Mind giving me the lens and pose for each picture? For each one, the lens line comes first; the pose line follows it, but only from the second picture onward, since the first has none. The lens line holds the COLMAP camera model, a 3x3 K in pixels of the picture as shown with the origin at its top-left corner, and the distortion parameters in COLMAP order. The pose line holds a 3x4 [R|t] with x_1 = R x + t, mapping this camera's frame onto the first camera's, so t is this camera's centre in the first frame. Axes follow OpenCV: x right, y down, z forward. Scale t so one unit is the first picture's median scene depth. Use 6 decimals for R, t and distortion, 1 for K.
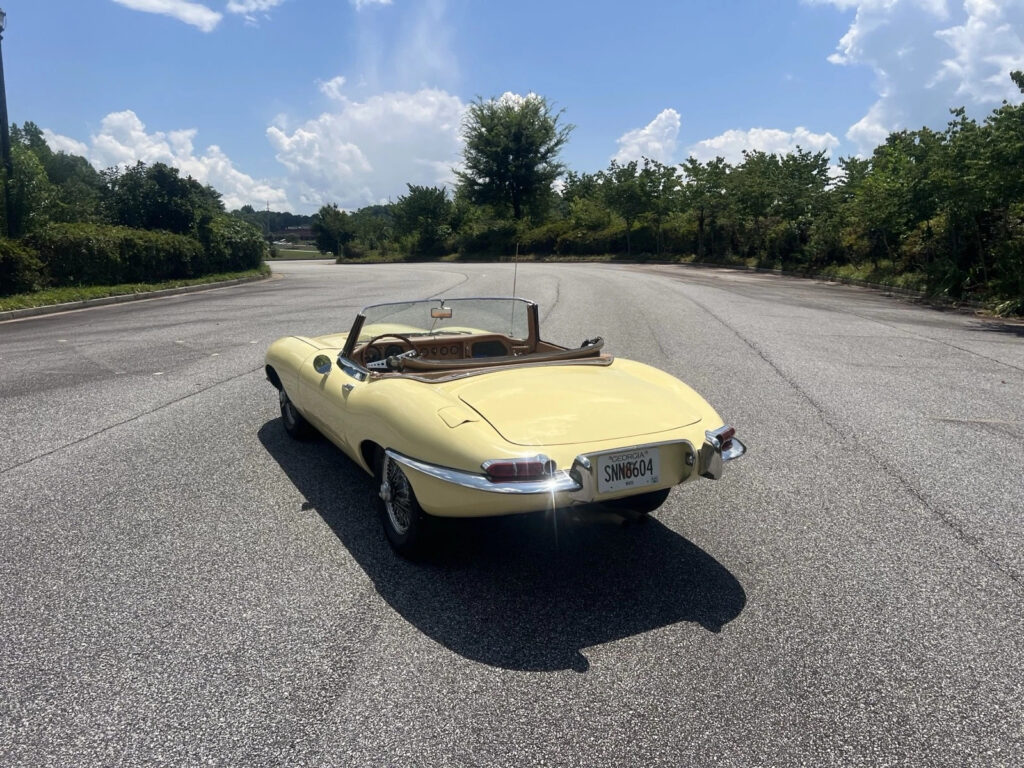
lens RADIAL K [[774.6, 0, 519.6], [0, 774.6, 385.5], [0, 0, 1]] dist [0.044749, -0.056659]
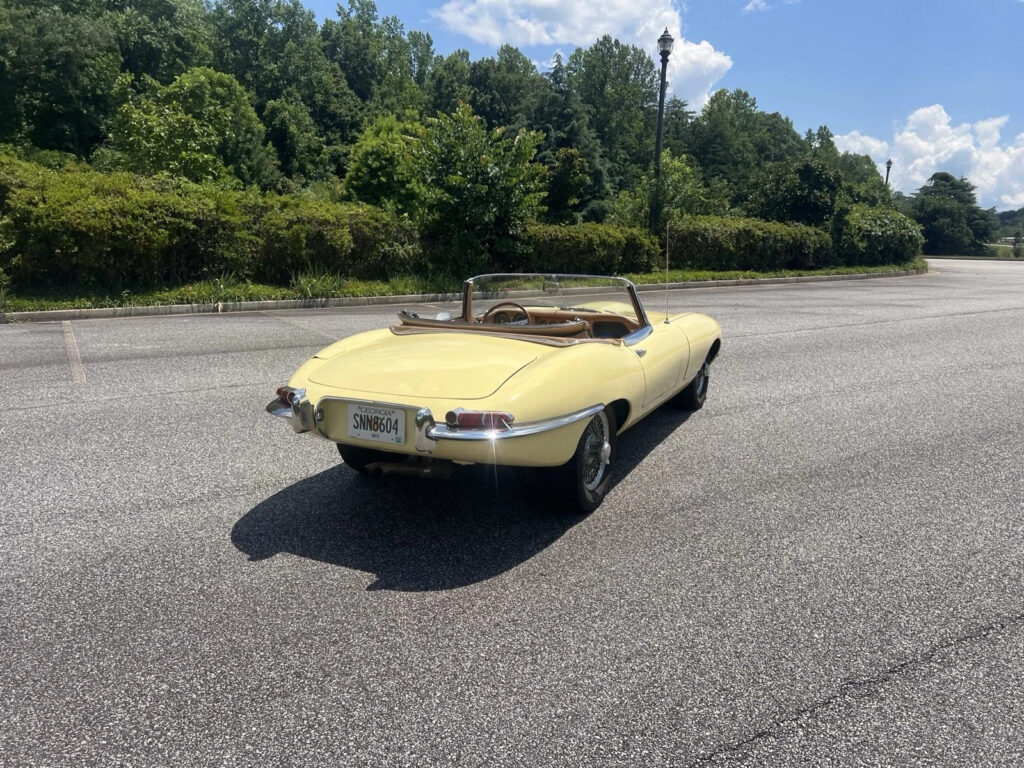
lens RADIAL K [[774.6, 0, 516.7], [0, 774.6, 389.2], [0, 0, 1]] dist [0.044749, -0.056659]
pose [[0.604396, 0.171531, -0.777999, 0.169112], [-0.164523, 0.982370, 0.088779, -0.010246], [0.779511, 0.074341, 0.621961, 0.073822]]
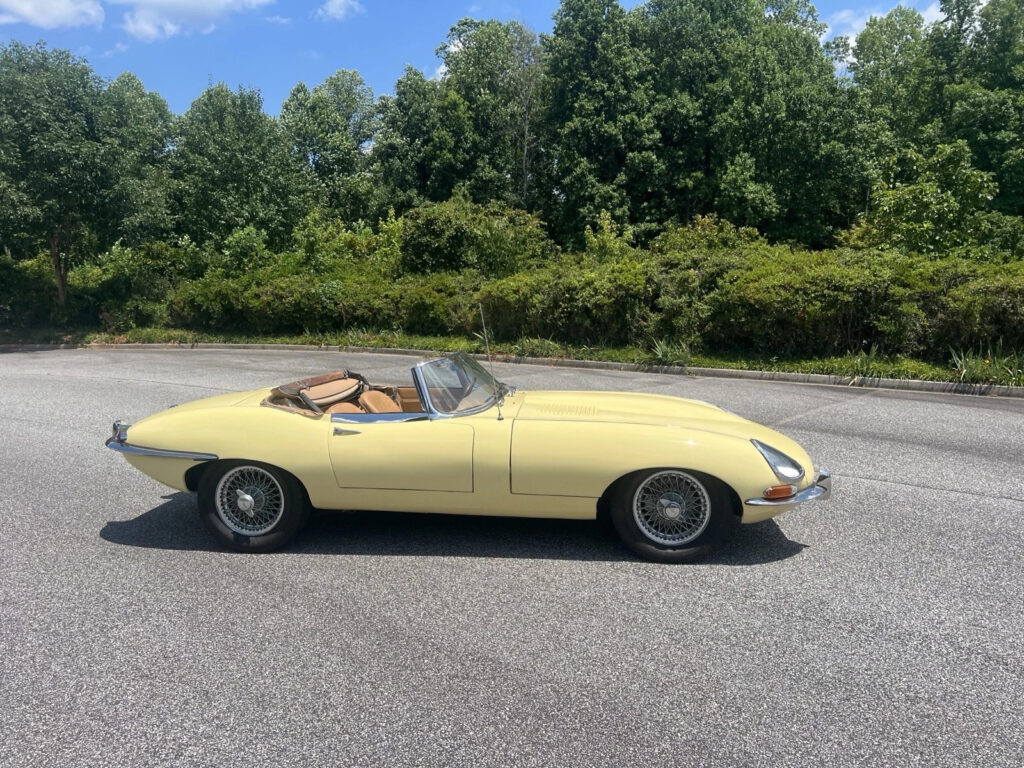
lens RADIAL K [[768.1, 0, 519.9], [0, 768.1, 380.6], [0, 0, 1]] dist [0.041776, -0.049007]
pose [[-0.562449, 0.099970, -0.820766, 0.166373], [-0.153200, 0.962875, 0.222263, -0.075568], [0.812515, 0.250753, -0.526253, 0.383574]]
